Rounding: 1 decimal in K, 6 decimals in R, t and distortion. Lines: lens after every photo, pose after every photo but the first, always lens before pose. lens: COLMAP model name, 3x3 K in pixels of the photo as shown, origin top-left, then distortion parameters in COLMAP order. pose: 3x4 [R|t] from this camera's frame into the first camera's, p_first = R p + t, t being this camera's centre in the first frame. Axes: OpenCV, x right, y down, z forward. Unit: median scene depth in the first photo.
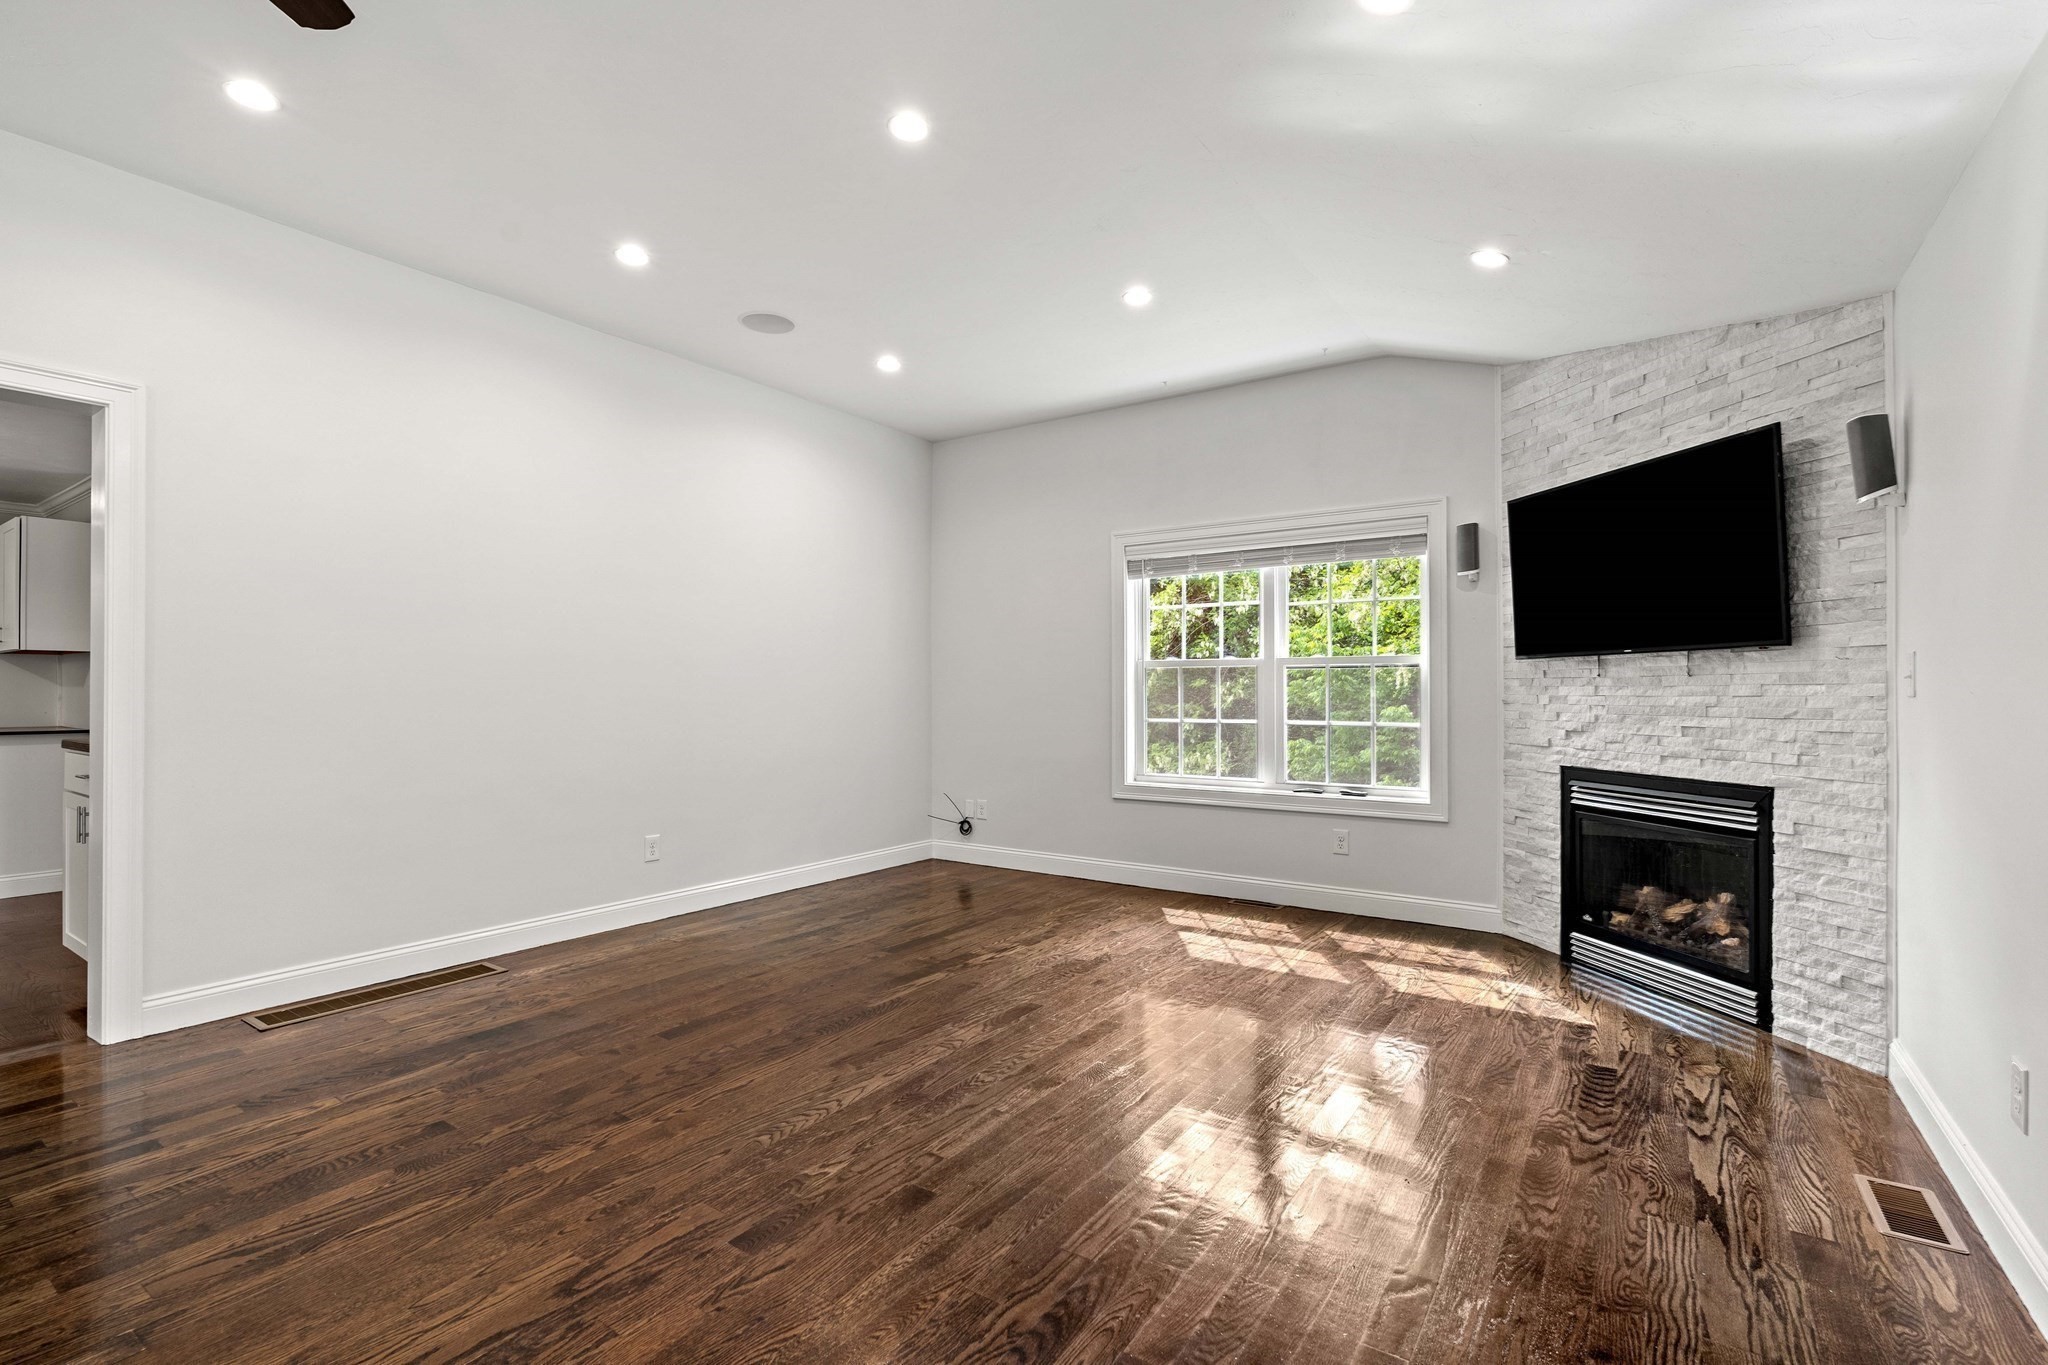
lens RADIAL K [[928.5, 0, 1034.6], [0, 928.5, 683.5], [0, 0, 1]] dist [-0.006416, 0.000452]
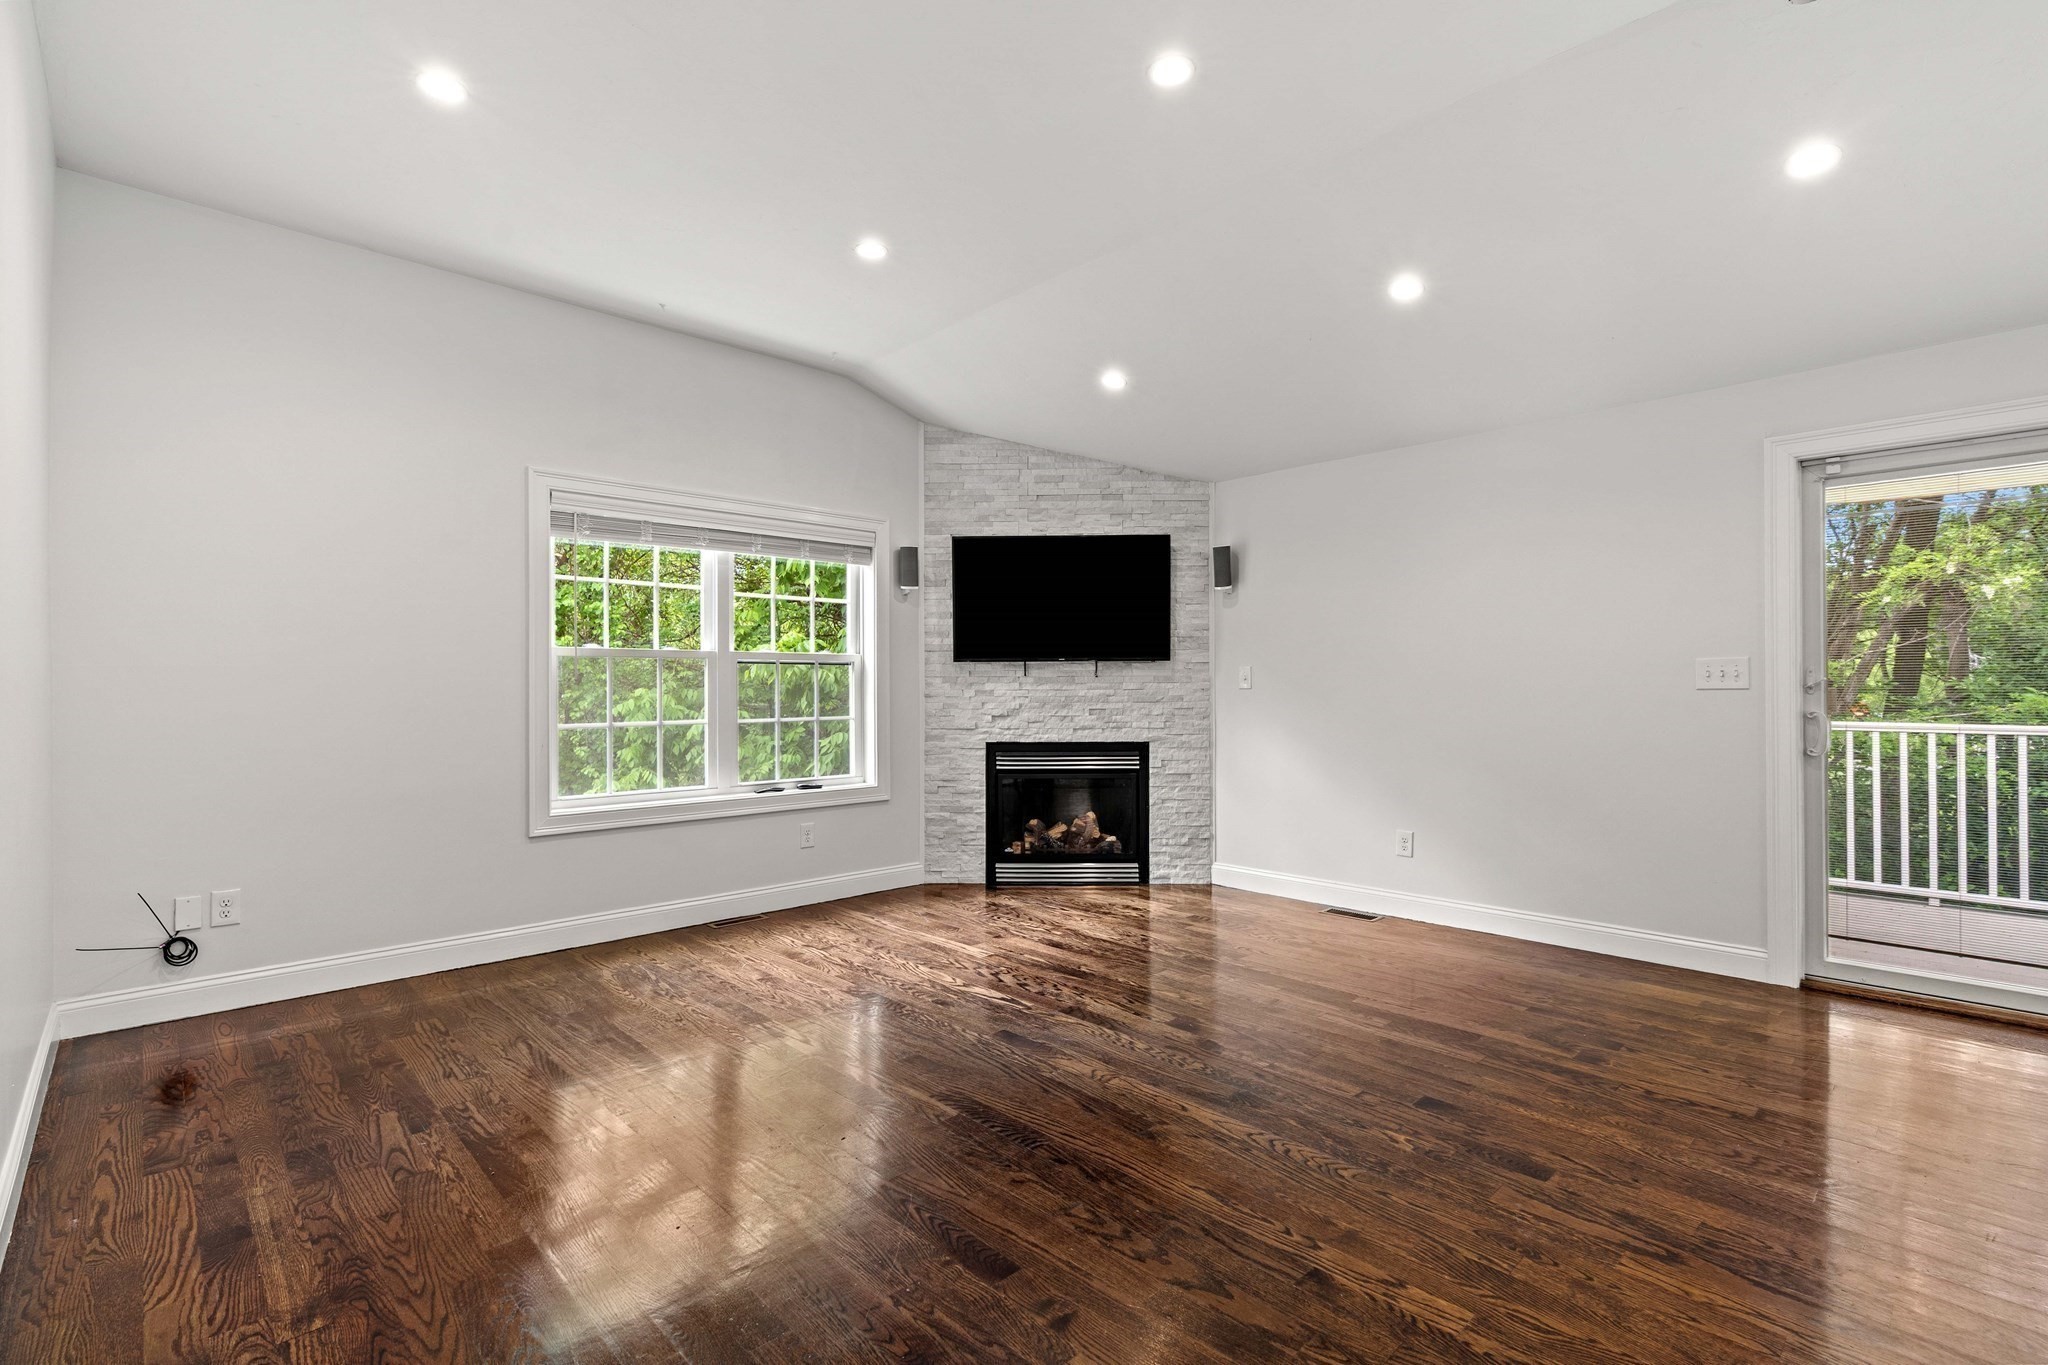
lens RADIAL K [[928.5, 0, 1035.0], [0, 928.5, 686.5], [0, 0, 1]] dist [-0.006416, 0.000452]
pose [[0.207074, 0.000938, 0.978325, -0.850659], [-0.005407, 0.999985, 0.000186, 0.008405], [-0.978310, -0.005328, 0.207076, 0.757568]]
